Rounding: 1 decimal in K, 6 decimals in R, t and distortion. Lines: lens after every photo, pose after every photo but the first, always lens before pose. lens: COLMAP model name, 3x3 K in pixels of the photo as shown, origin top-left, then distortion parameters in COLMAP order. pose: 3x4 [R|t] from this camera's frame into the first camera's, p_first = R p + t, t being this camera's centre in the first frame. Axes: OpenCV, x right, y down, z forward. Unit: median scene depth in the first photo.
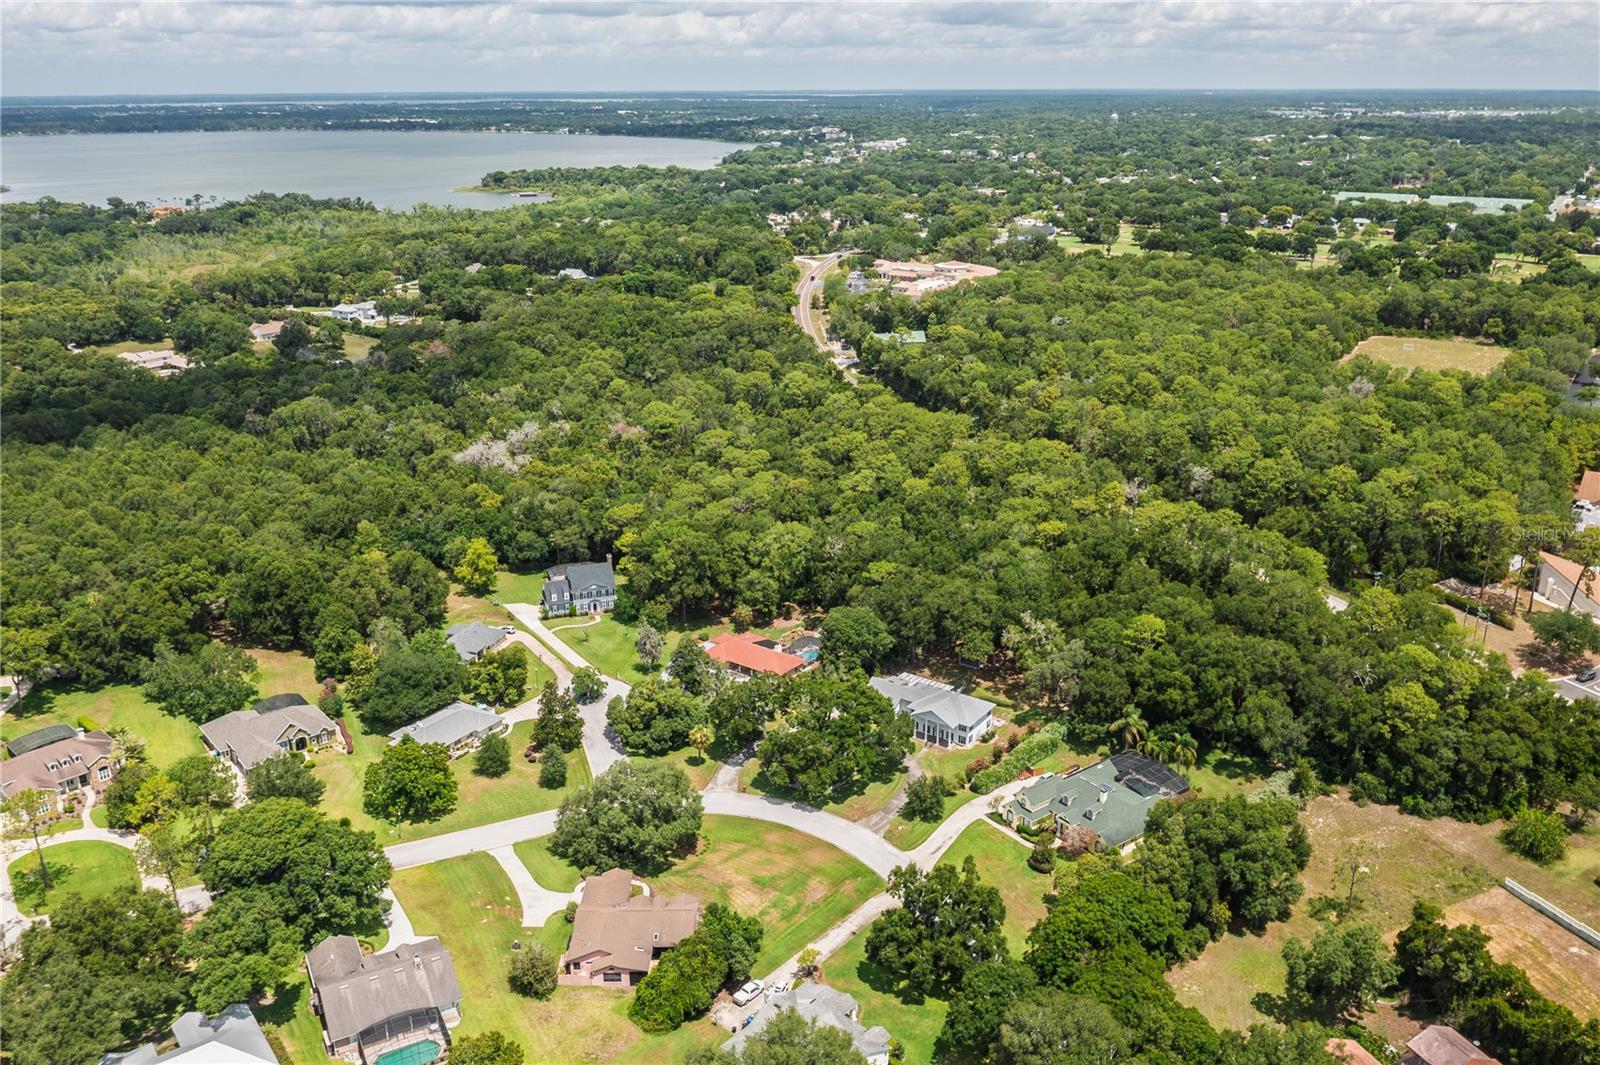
lens RADIAL K [[1266.4, 0, 794.3], [0, 1266.4, 525.6], [0, 0, 1]] dist [-0.017645, 0.003552]
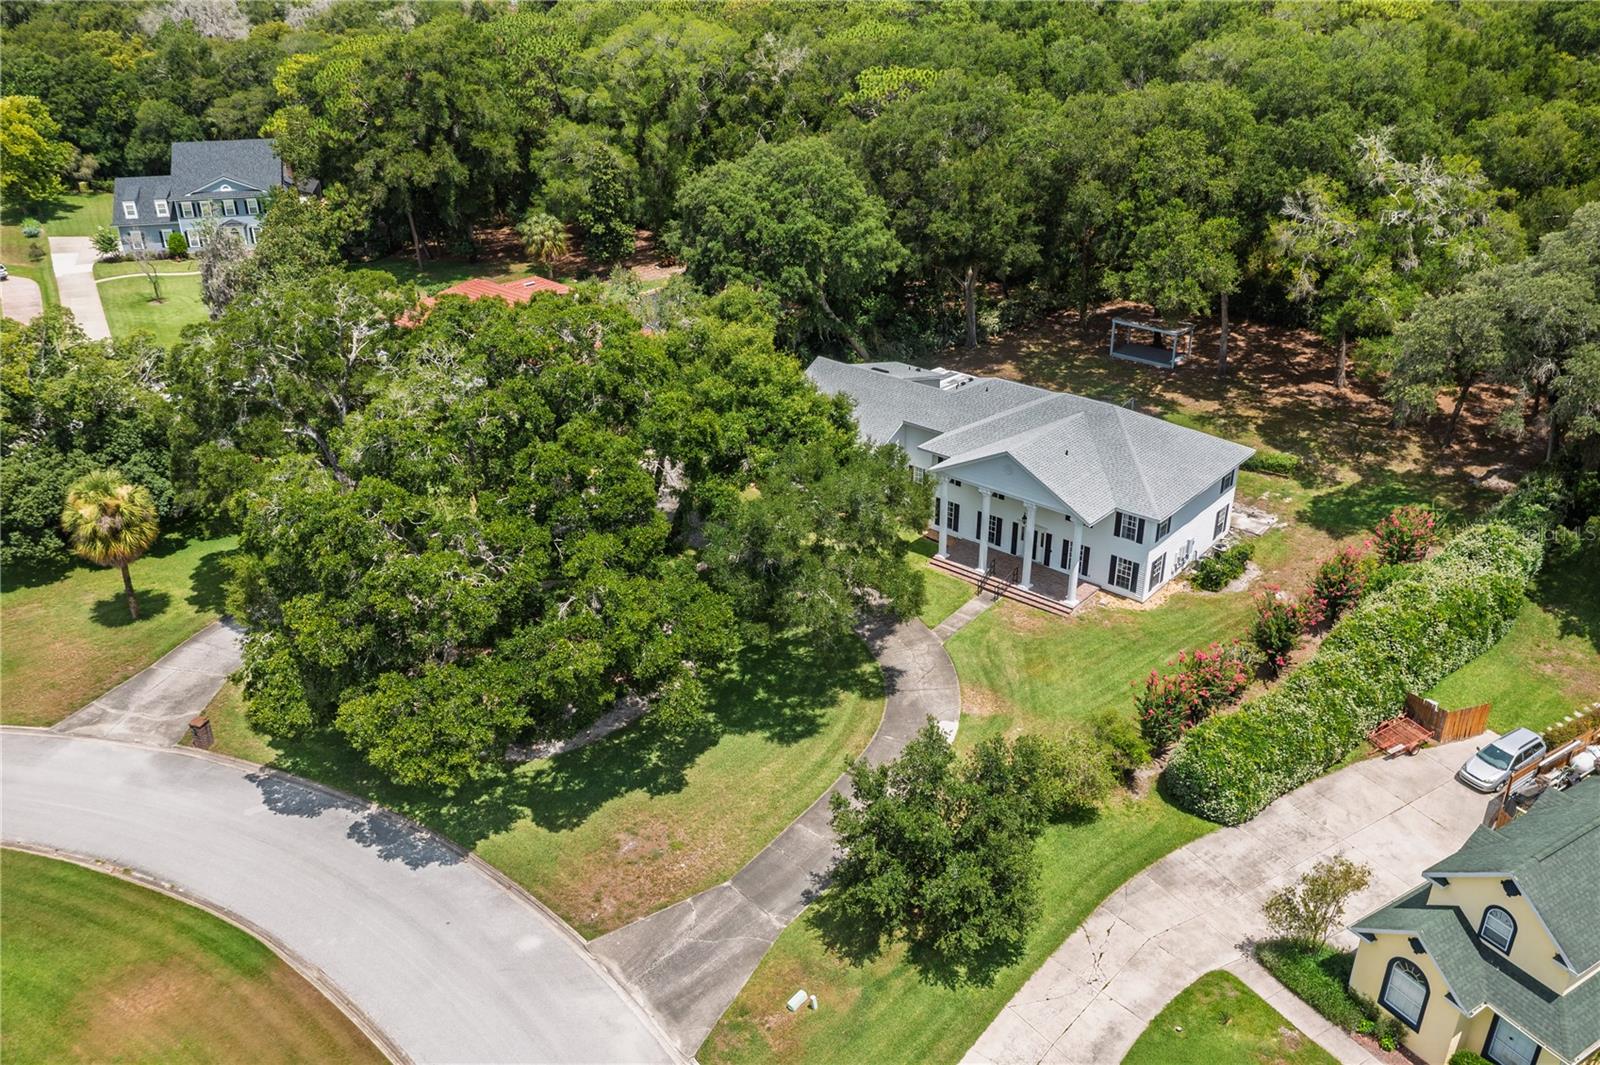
lens RADIAL K [[1266.4, 0, 794.3], [0, 1266.4, 525.6], [0, 0, 1]] dist [-0.017645, 0.003552]
pose [[0.995582, 0.039589, -0.085137, 0.073059], [-0.029269, 0.992437, 0.119219, 0.109214], [0.089213, -0.116200, 0.989211, 0.617941]]
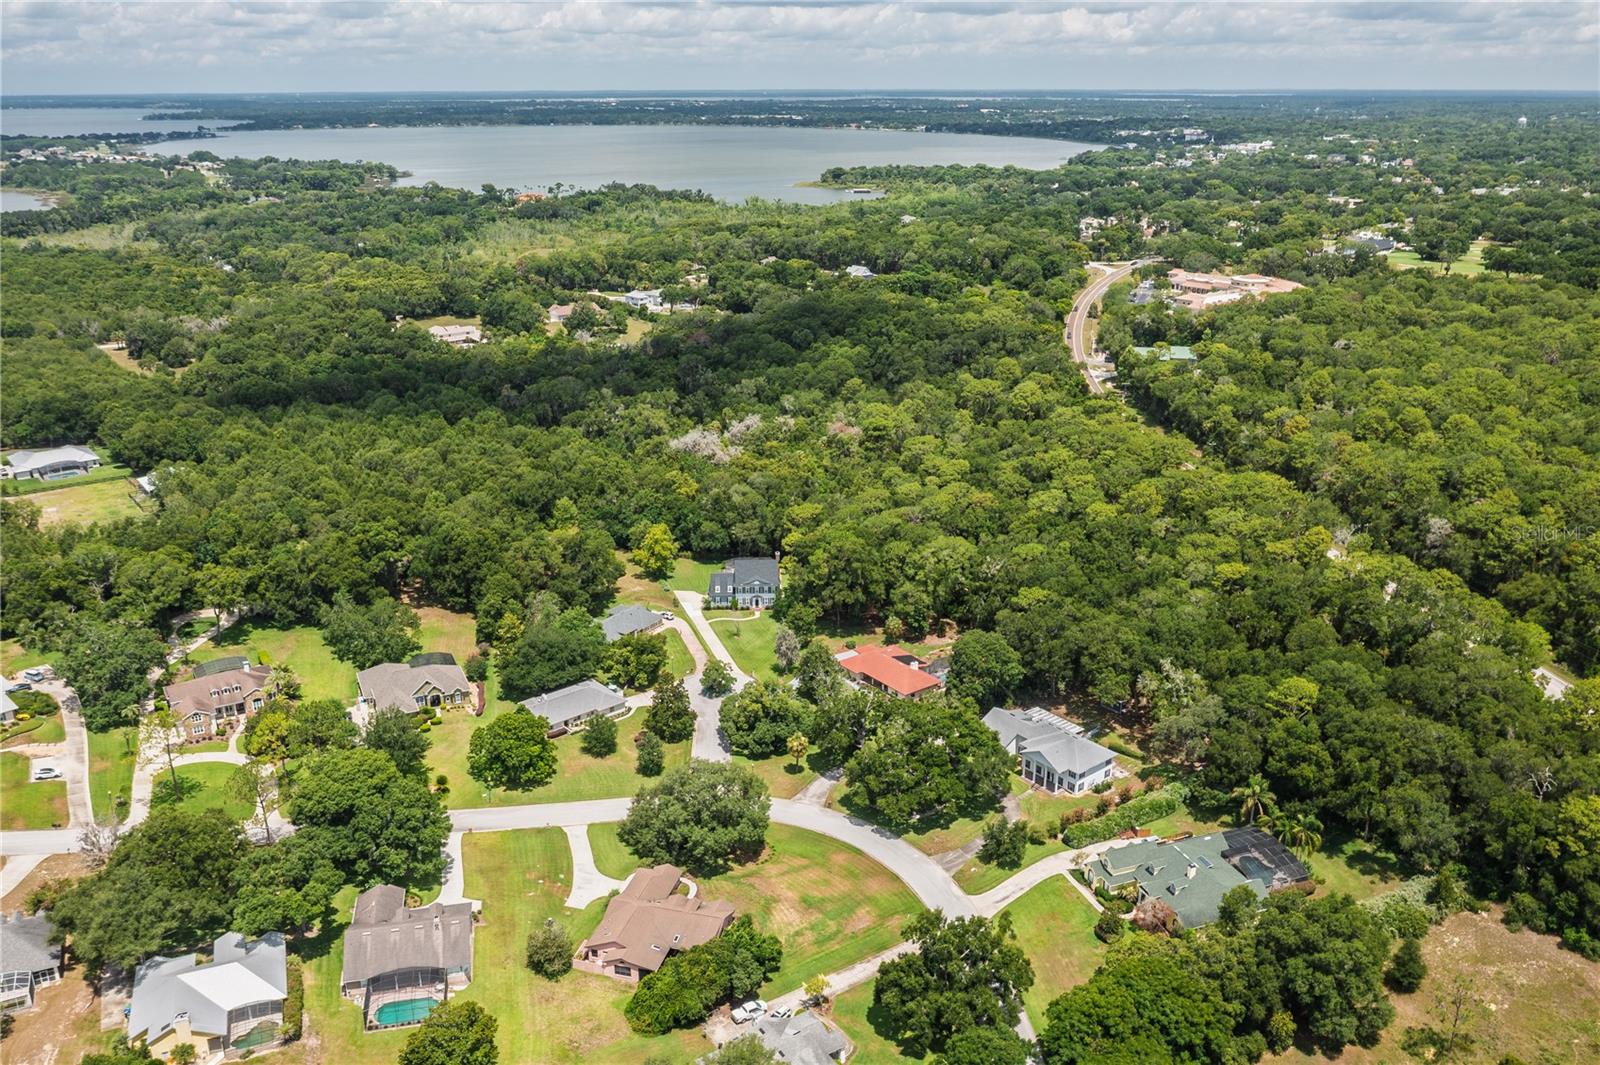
lens RADIAL K [[1266.4, 0, 794.3], [0, 1266.4, 525.6], [0, 0, 1]] dist [-0.017645, 0.003552]
pose [[0.961262, 0.091922, -0.259857, 0.134084], [-0.091607, 0.995706, 0.013349, -0.013595], [0.259968, 0.010973, 0.965555, 0.036192]]
